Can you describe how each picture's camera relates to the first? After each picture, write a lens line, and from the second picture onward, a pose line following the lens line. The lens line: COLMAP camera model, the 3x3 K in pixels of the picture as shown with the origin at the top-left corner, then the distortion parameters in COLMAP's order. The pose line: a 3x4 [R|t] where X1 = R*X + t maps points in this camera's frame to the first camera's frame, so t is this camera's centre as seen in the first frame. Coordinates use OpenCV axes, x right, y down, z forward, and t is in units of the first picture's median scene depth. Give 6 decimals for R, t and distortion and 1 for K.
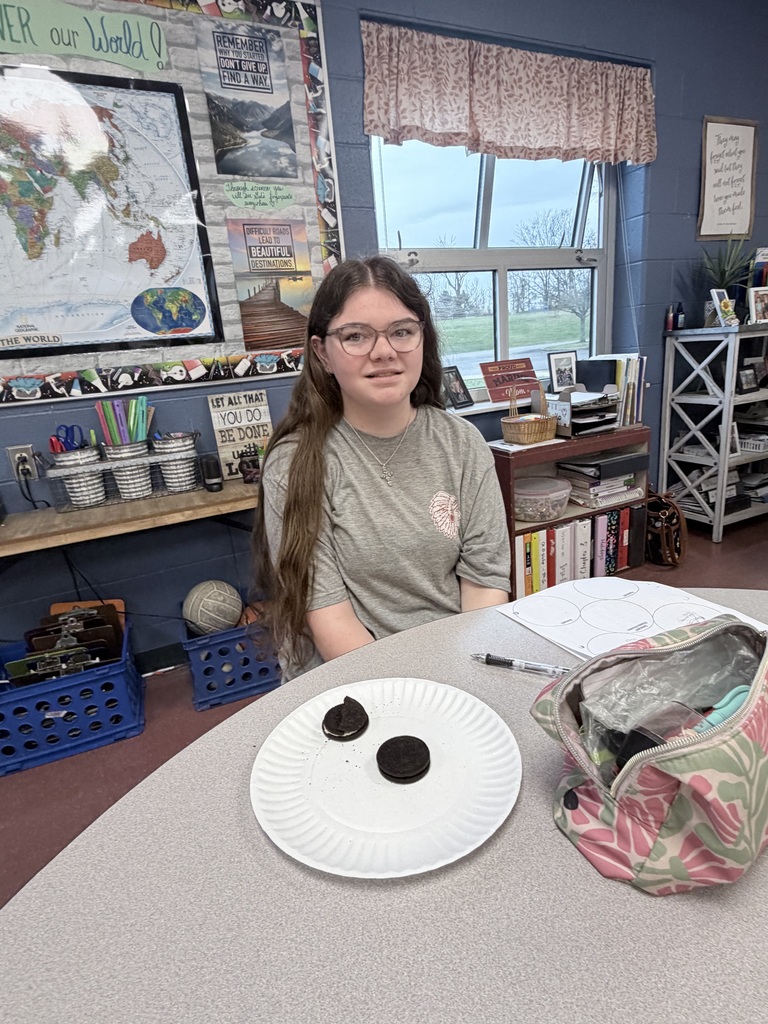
lens RADIAL K [[544.8, 0, 384.3], [0, 544.8, 512.7], [0, 0, 1]] dist [0.012708, -0.004600]
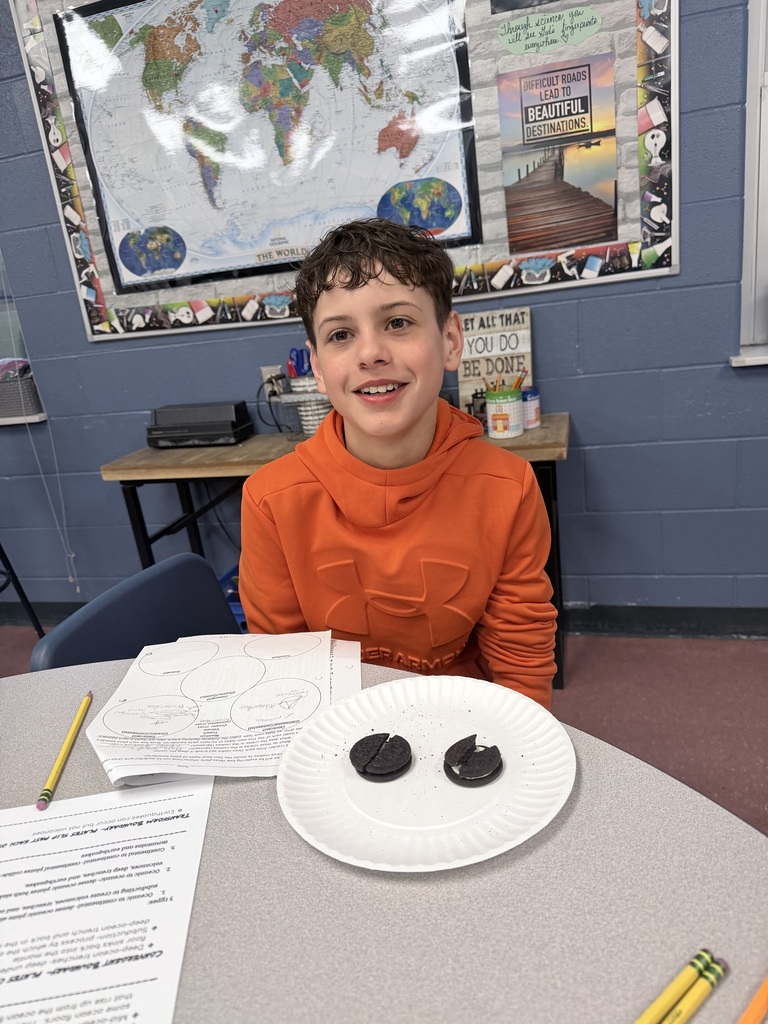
lens RADIAL K [[743.6, 0, 387.6], [0, 743.6, 519.4], [0, 0, 1]] dist [-0.005129, -0.001207]
pose [[0.759372, 0.192284, -0.621596, 0.338136], [-0.135289, 0.981117, 0.138222, -0.064237], [0.636436, -0.020867, 0.771047, 0.115918]]
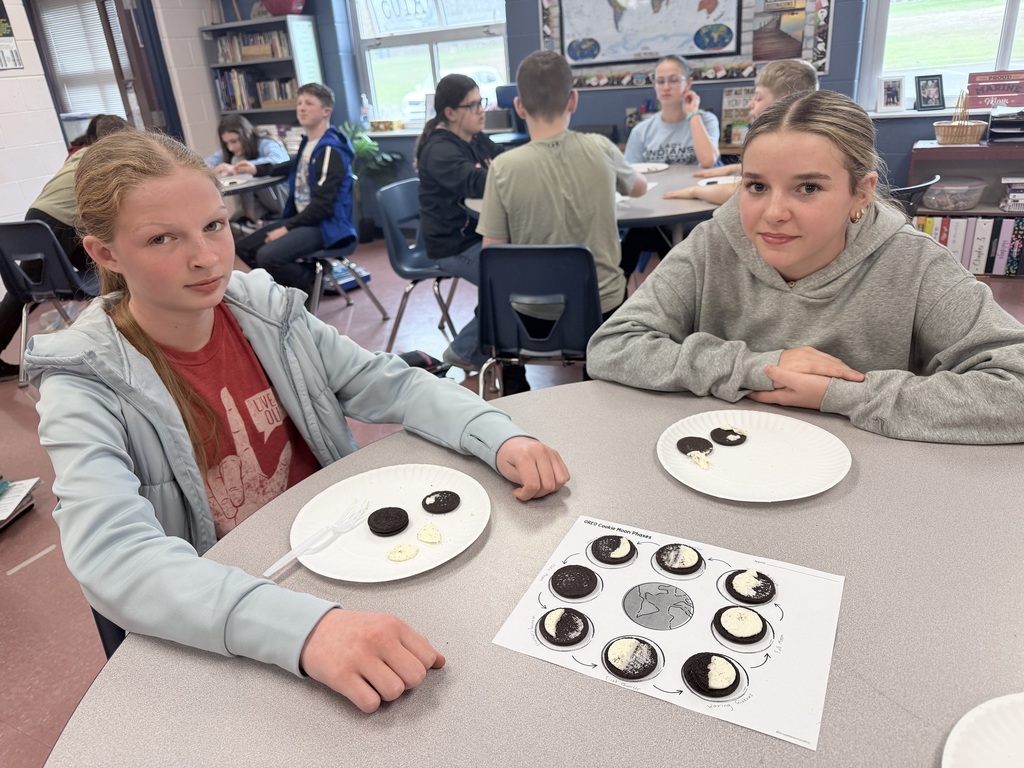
lens RADIAL K [[743.6, 0, 511.7], [0, 743.6, 379.6], [0, 0, 1]] dist [-0.005129, -0.001207]
pose [[0.609280, 0.346100, -0.713437, 1.310756], [-0.206443, 0.937927, 0.278700, 0.137709], [0.765610, -0.022523, 0.642910, -1.077461]]
